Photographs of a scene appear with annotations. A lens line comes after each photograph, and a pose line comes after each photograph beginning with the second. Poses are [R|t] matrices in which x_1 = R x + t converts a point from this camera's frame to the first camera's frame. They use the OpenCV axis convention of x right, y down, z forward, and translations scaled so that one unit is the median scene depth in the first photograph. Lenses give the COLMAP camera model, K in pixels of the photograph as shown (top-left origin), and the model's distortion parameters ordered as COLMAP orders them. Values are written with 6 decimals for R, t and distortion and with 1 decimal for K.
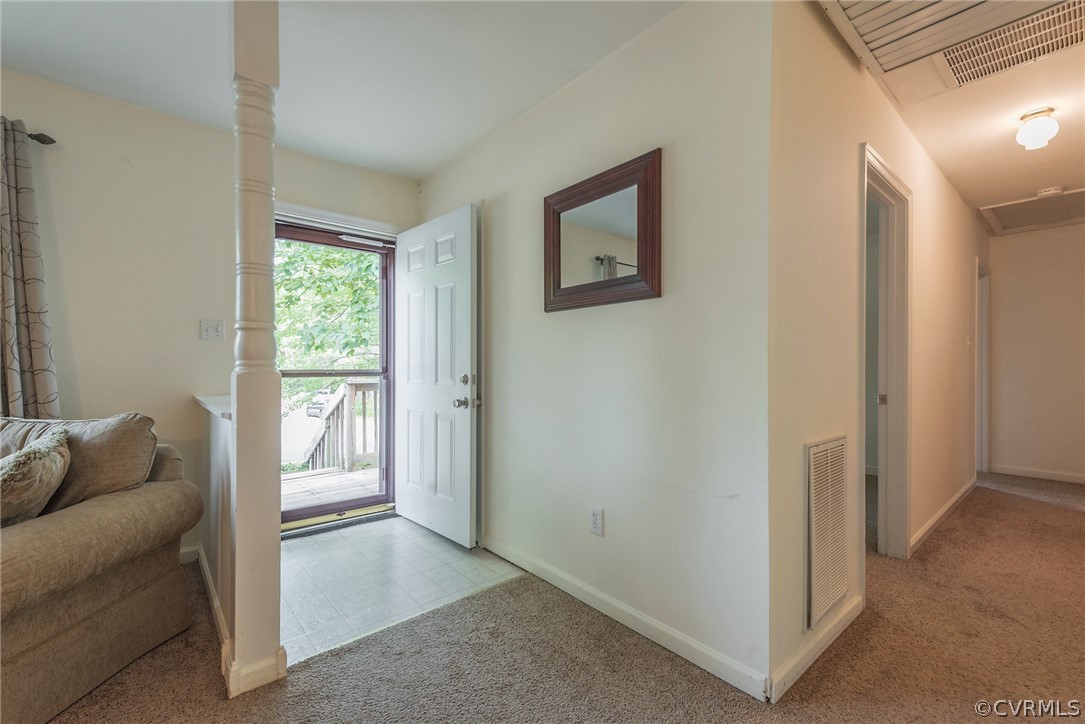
lens RADIAL K [[455.0, 0, 531.9], [0, 455.0, 367.6], [0, 0, 1]] dist [0.016370, -0.004605]
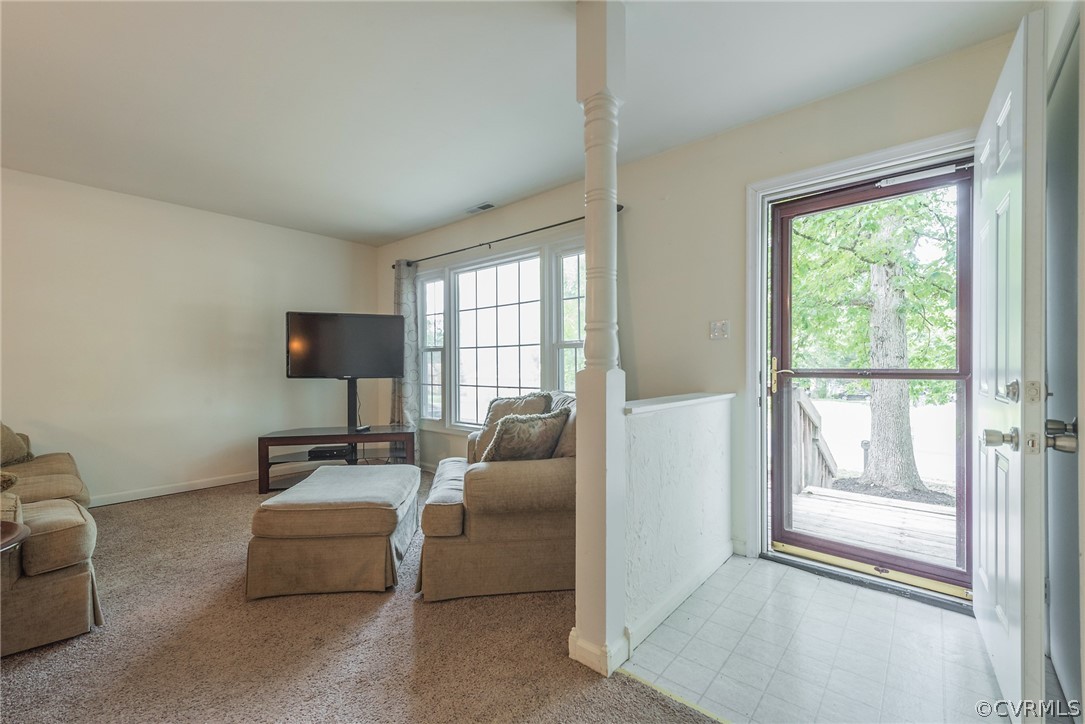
lens RADIAL K [[455.0, 0, 536.1], [0, 455.0, 363.7], [0, 0, 1]] dist [0.016370, -0.004605]
pose [[0.153177, -0.004459, -0.988189, 0.394380], [0.000189, 0.999990, -0.004483, -0.000419], [0.988199, 0.000500, 0.153177, 0.651344]]
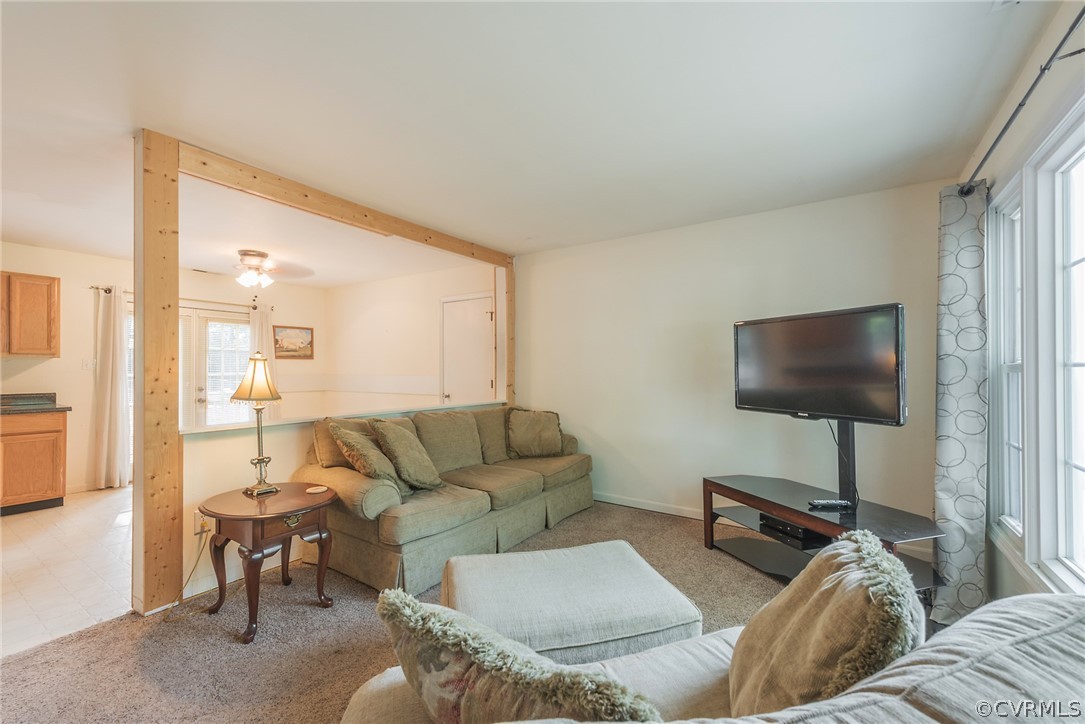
lens RADIAL K [[455.0, 0, 547.4], [0, 455.0, 368.2], [0, 0, 1]] dist [0.016370, -0.004605]
pose [[-0.959134, -0.000135, -0.282952, -0.886575], [0.000405, 0.999998, -0.001848, -0.095060], [0.282951, -0.001887, -0.959132, 1.254761]]
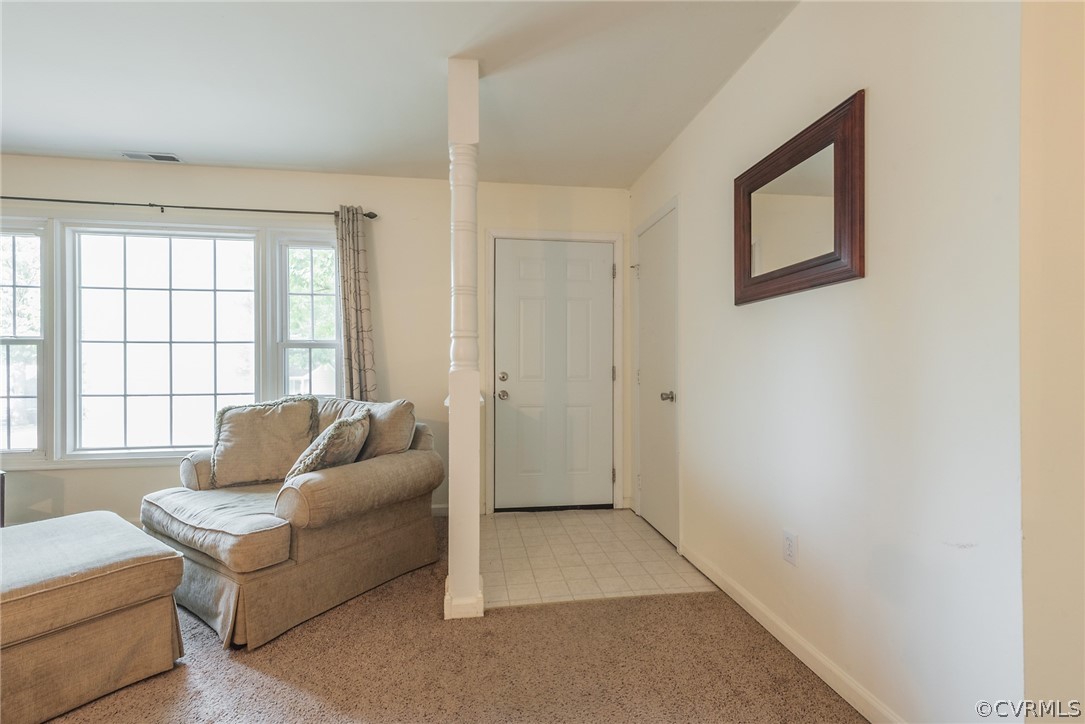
lens RADIAL K [[455.0, 0, 532.6], [0, 455.0, 366.8], [0, 0, 1]] dist [0.016370, -0.004605]
pose [[0.848047, -0.001864, -0.529918, 0.215864], [0.000067, 0.999994, -0.003412, 0.003161], [0.529921, 0.002858, 0.848042, 0.022523]]
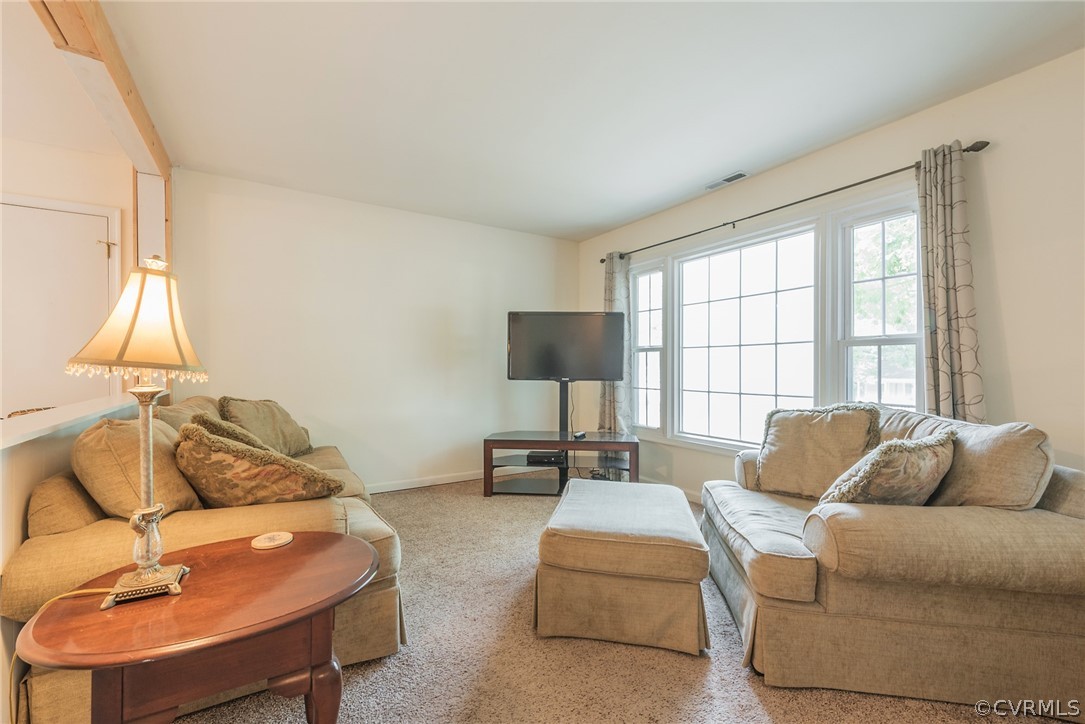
lens RADIAL K [[455.0, 0, 540.0], [0, 455.0, 368.4], [0, 0, 1]] dist [0.016370, -0.004605]
pose [[-0.142016, 0.001285, -0.989864, 0.112338], [-0.006273, 0.999978, 0.002198, 0.000428], [0.989844, 0.006521, -0.142005, 0.232104]]
